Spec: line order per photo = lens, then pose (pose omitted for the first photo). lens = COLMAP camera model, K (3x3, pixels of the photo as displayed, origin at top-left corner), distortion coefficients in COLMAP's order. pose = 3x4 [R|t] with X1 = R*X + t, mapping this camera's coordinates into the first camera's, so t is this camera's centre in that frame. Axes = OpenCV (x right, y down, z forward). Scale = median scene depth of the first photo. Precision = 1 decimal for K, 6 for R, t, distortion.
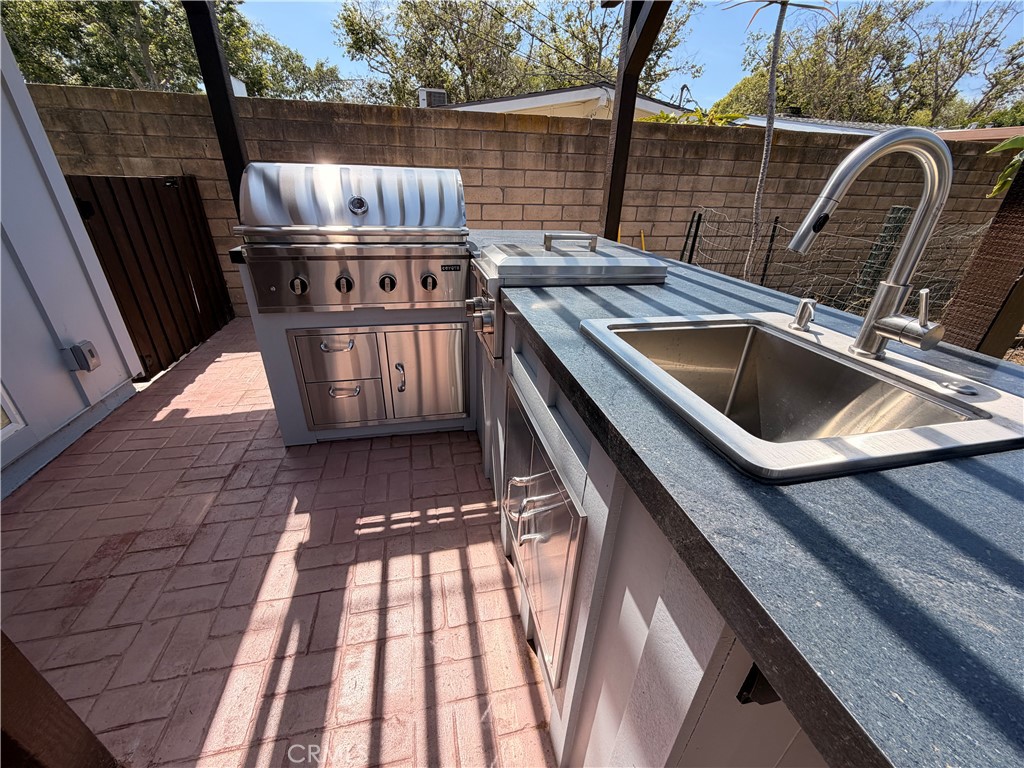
lens RADIAL K [[408.1, 0, 510.4], [0, 408.1, 384.3], [0, 0, 1]] dist [0.000871, -0.000335]
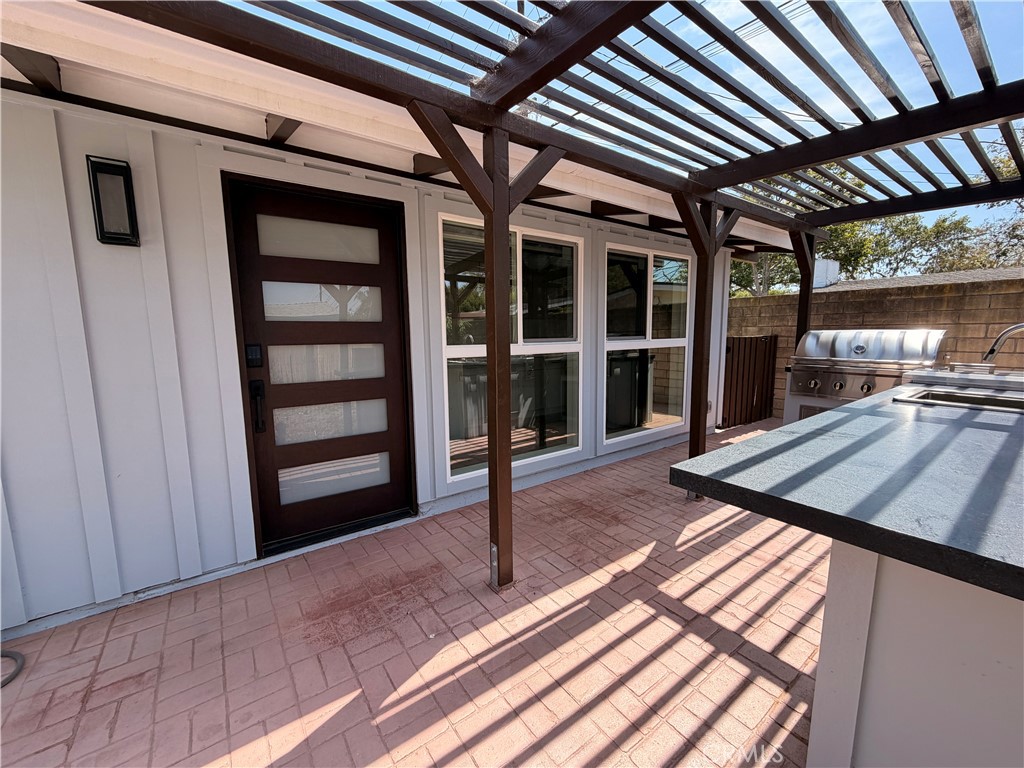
lens RADIAL K [[409.5, 0, 510.4], [0, 409.5, 383.7], [0, 0, 1]] dist [0.000699, 0.000086]
pose [[0.395211, 0.089511, -0.914219, 0.323928], [-0.392210, 0.916406, -0.079825, 0.219923], [0.830650, 0.390114, 0.397281, -0.462371]]
